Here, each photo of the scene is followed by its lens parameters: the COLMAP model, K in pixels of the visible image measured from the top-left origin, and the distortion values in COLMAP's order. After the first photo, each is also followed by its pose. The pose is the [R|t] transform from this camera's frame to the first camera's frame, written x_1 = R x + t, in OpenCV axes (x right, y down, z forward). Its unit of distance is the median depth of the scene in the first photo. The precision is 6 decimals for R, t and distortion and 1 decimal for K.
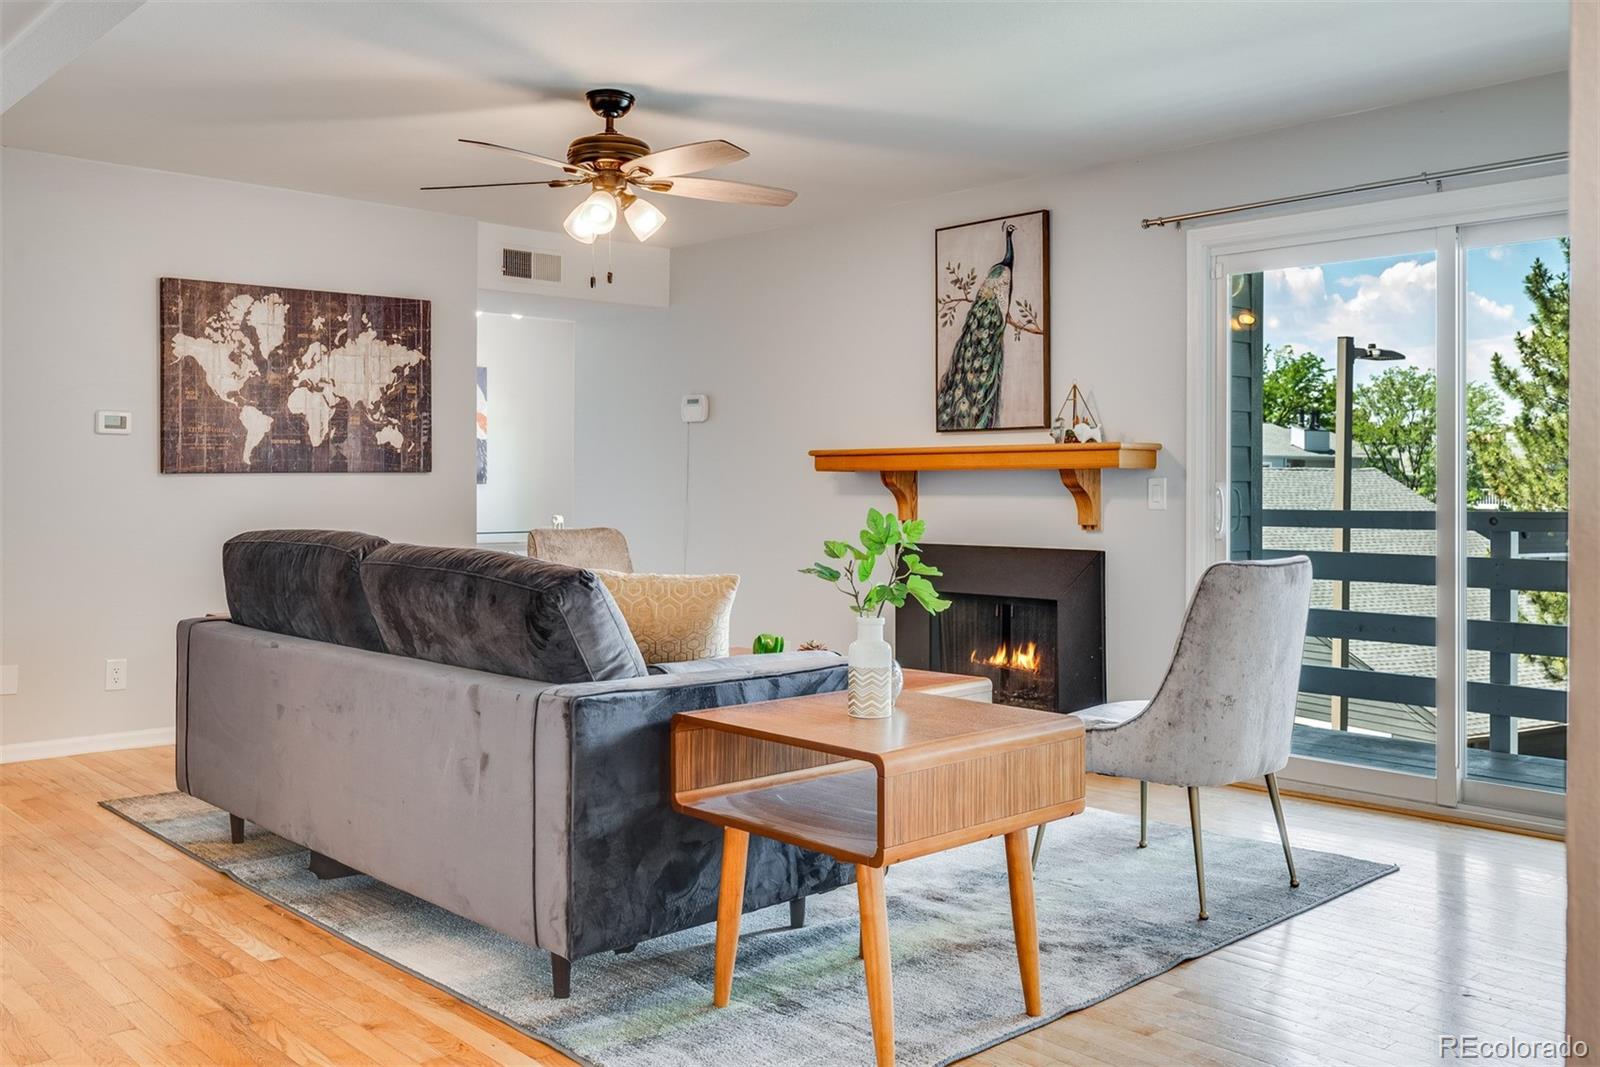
lens RADIAL K [[1388.2, 0, 792.3], [0, 1388.2, 476.2], [0, 0, 1]] dist [-0.007583, 0.003702]
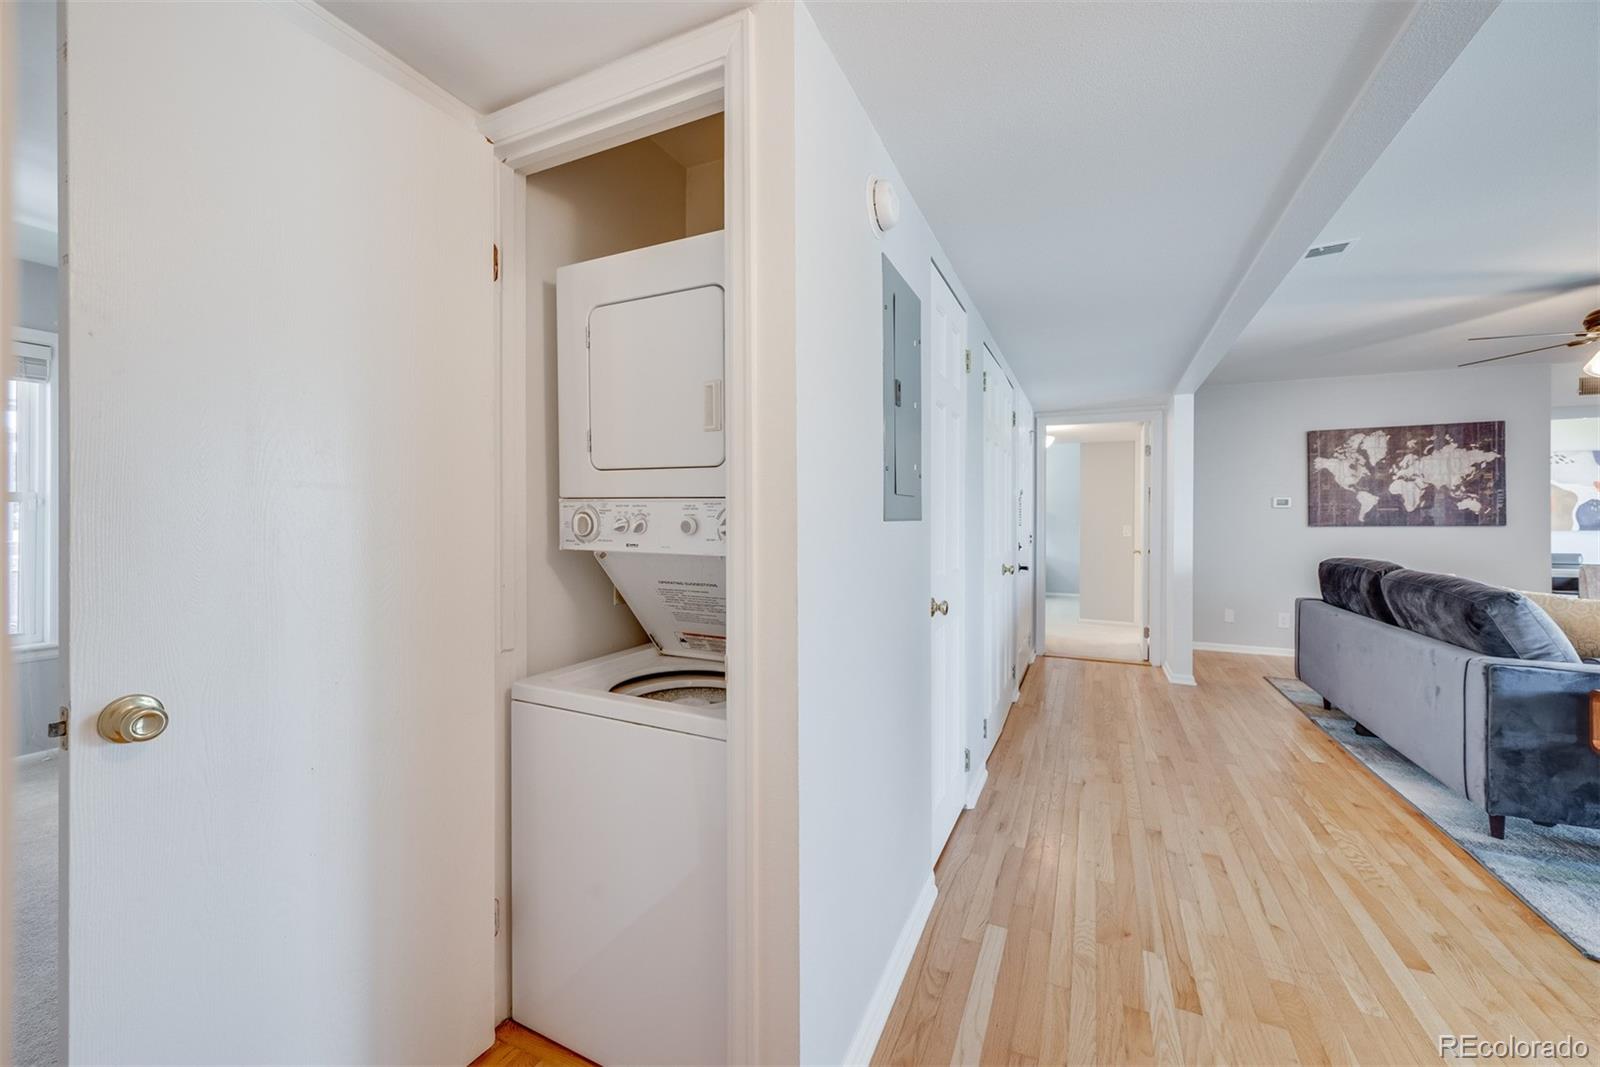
lens RADIAL K [[633.0, 0, 801.2], [0, 633.0, 517.7], [0, 0, 1]] dist [0.001337, -0.000178]
pose [[0.387599, -0.005252, -0.921813, 0.128477], [0.001916, 0.999986, -0.004892, -0.012718], [0.921826, 0.000130, 0.387604, -0.061865]]
